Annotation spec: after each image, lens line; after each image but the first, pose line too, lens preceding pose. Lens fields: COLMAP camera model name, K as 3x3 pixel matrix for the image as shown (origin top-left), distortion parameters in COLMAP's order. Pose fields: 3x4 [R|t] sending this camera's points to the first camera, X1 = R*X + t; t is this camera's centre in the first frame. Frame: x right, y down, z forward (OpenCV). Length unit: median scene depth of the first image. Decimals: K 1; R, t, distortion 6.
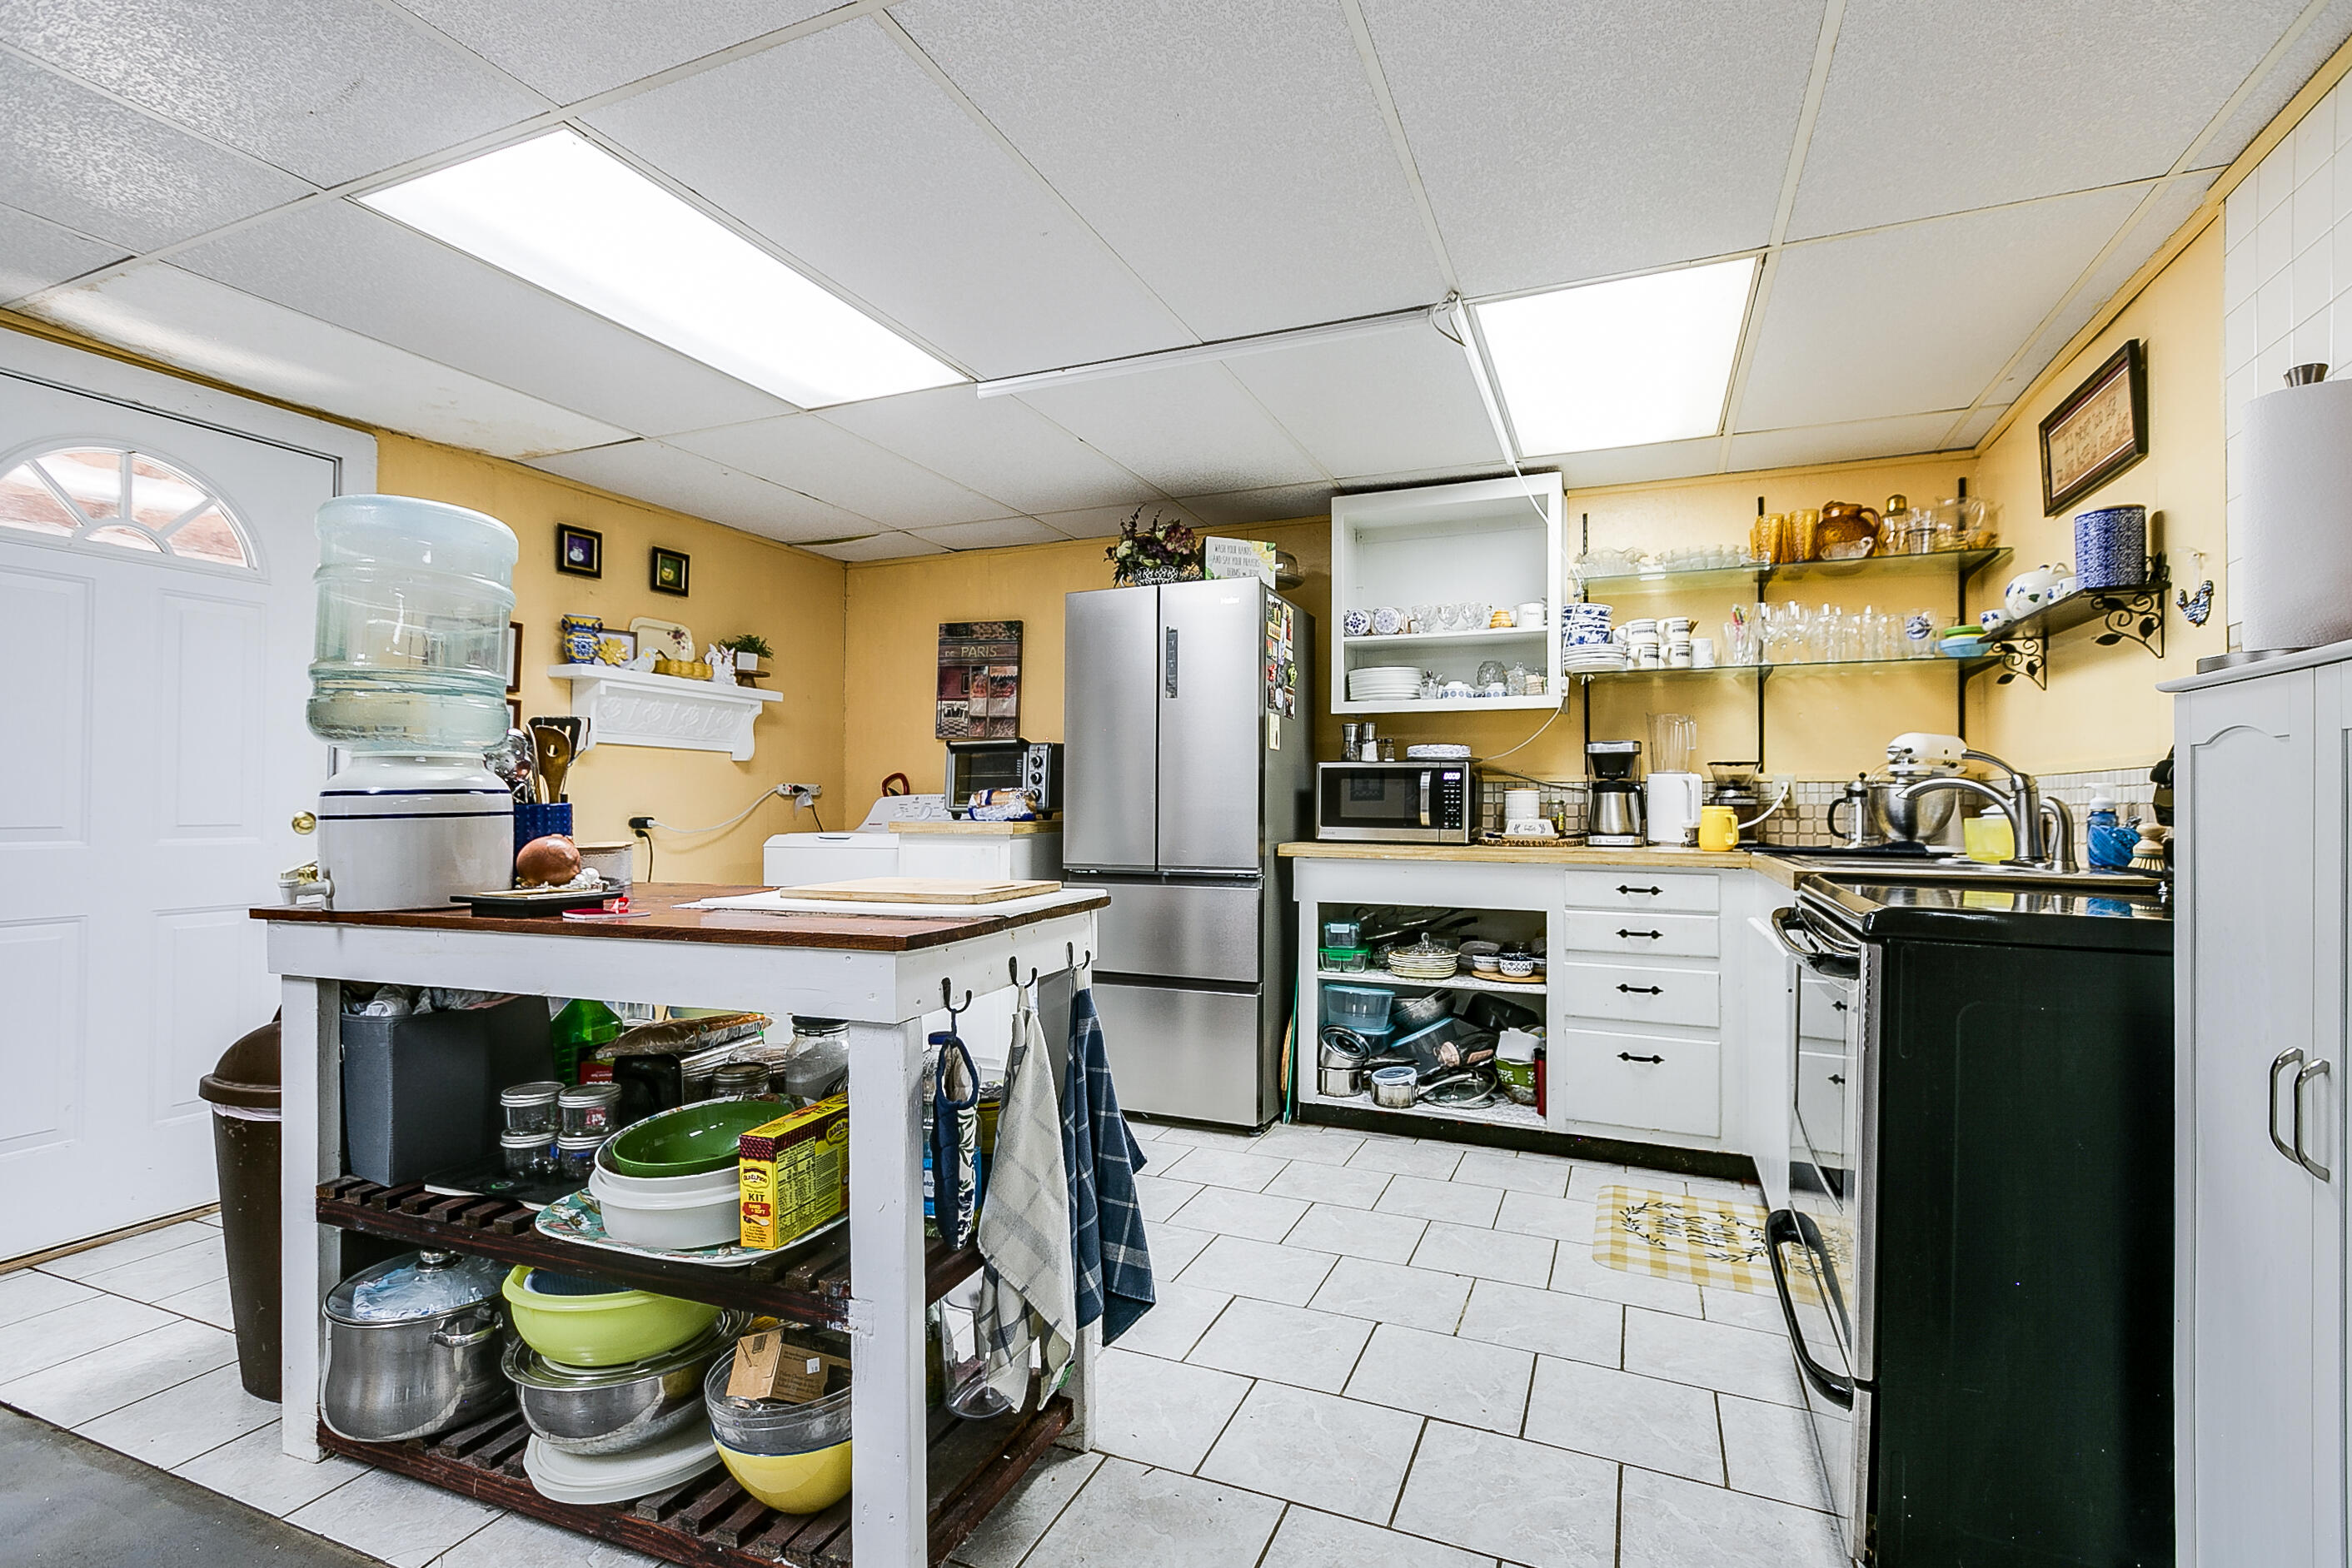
lens RADIAL K [[1070.9, 0, 1186.6], [0, 1070.9, 785.1], [0, 0, 1]] dist [-0.003198, 0.000043]
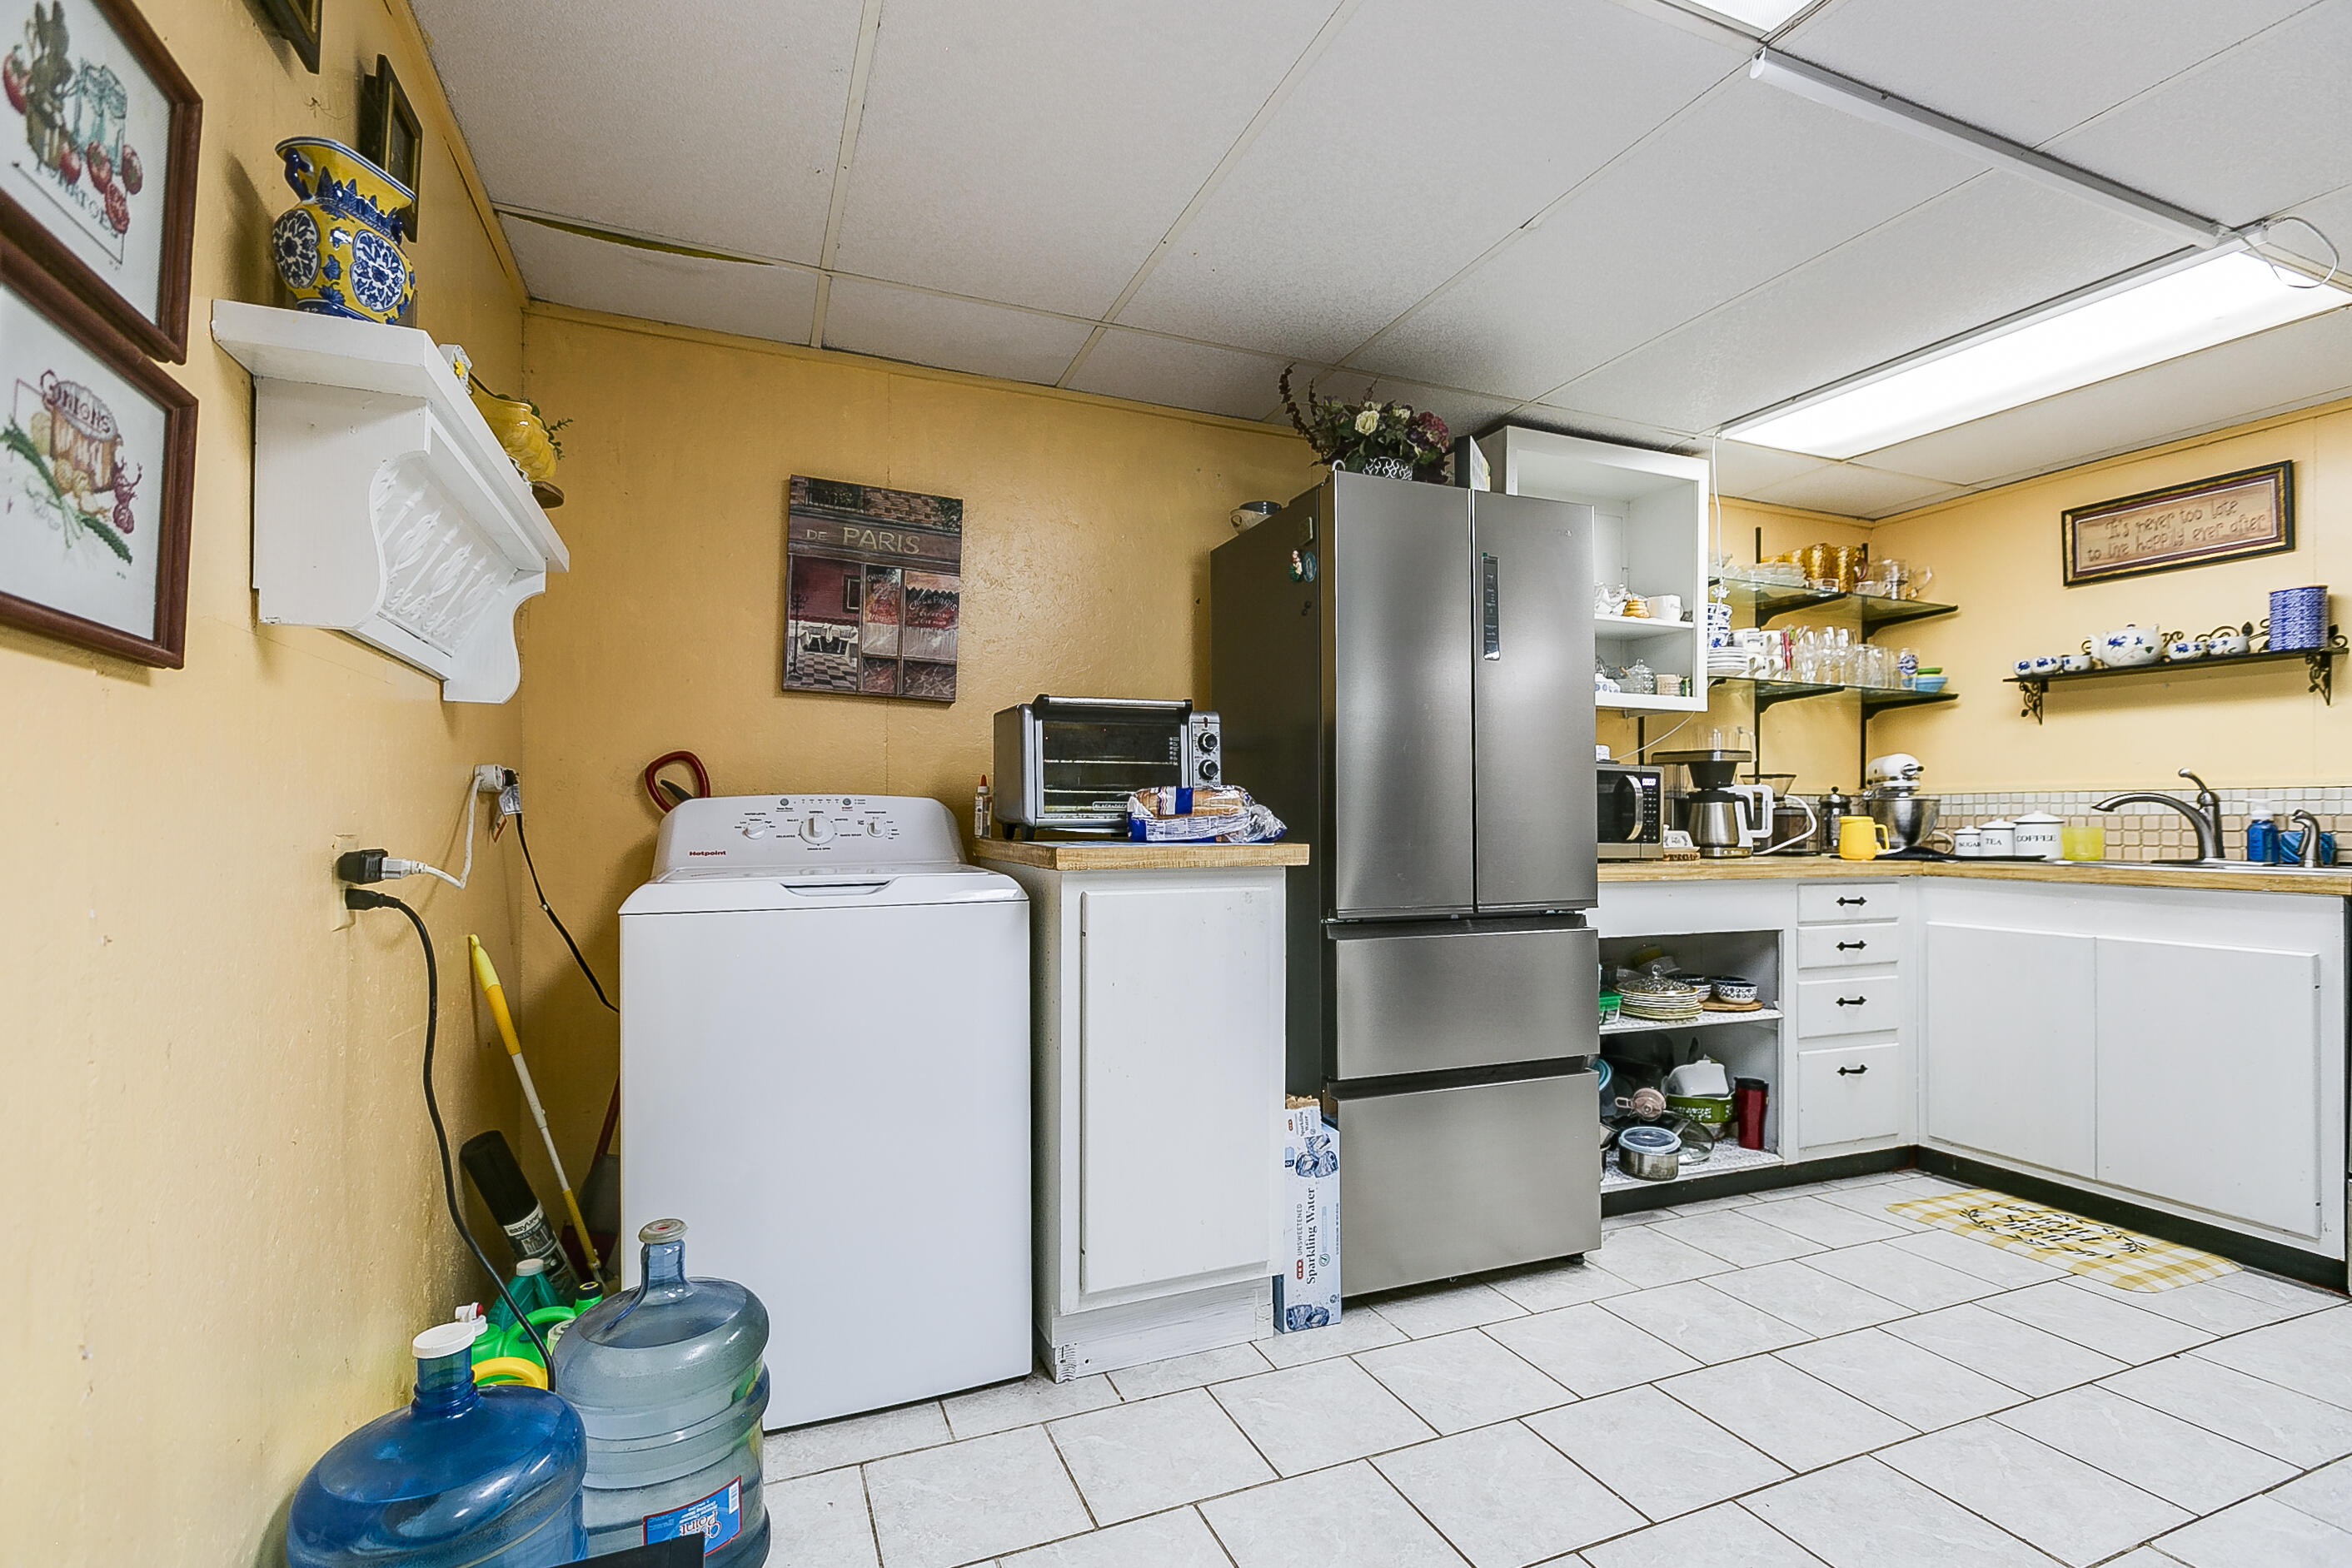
lens RADIAL K [[1070.9, 0, 1173.3], [0, 1070.9, 807.4], [0, 0, 1]] dist [-0.003198, 0.000043]
pose [[0.708713, 0.005706, 0.705474, -0.640631], [-0.013694, 0.999890, 0.005670, 0.012672], [-0.705364, -0.013679, 0.708713, 0.660383]]
